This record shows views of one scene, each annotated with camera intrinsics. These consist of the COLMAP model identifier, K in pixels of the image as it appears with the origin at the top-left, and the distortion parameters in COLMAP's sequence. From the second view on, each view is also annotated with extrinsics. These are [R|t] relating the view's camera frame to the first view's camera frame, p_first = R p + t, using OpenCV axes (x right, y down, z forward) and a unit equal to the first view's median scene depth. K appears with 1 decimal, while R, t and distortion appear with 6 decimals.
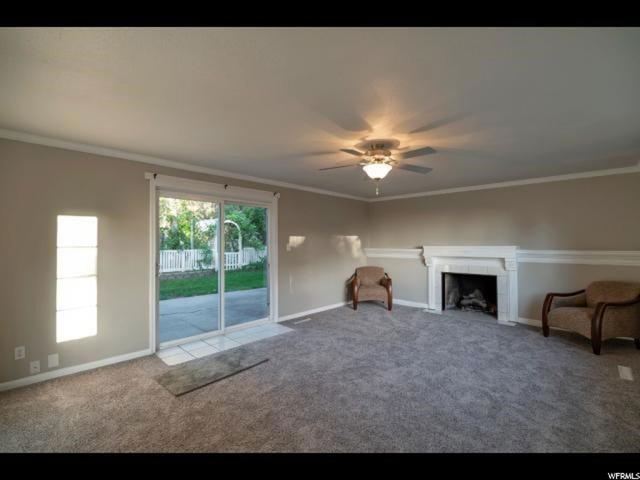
lens RADIAL K [[285.4, 0, 322.0], [0, 285.4, 237.1], [0, 0, 1]] dist [0.004463, -0.000054]
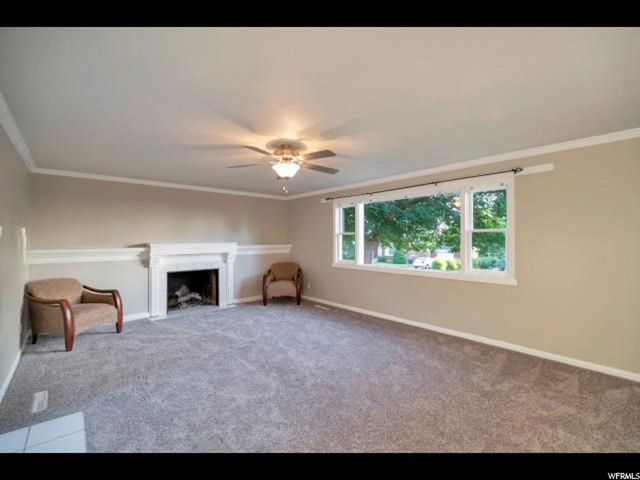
lens RADIAL K [[285.4, 0, 316.1], [0, 285.4, 236.3], [0, 0, 1]] dist [0.004463, -0.000054]
pose [[0.109879, 0.012946, 0.993861, -0.501072], [-0.017333, 0.999788, -0.011107, 0.009875], [-0.993794, -0.016006, 0.110080, 0.481040]]
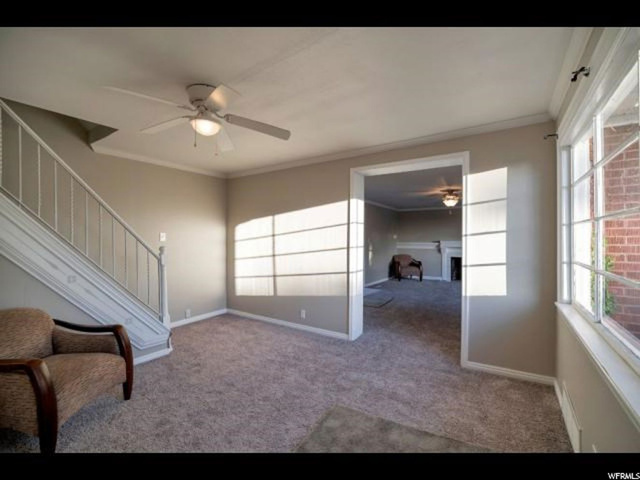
lens RADIAL K [[285.4, 0, 319.9], [0, 285.4, 242.7], [0, 0, 1]] dist [0.004463, -0.000054]
pose [[0.987003, 0.002367, 0.160683, -0.648781], [-0.007193, 0.999540, 0.029460, -0.001052], [-0.160539, -0.030233, 0.986566, -0.535021]]
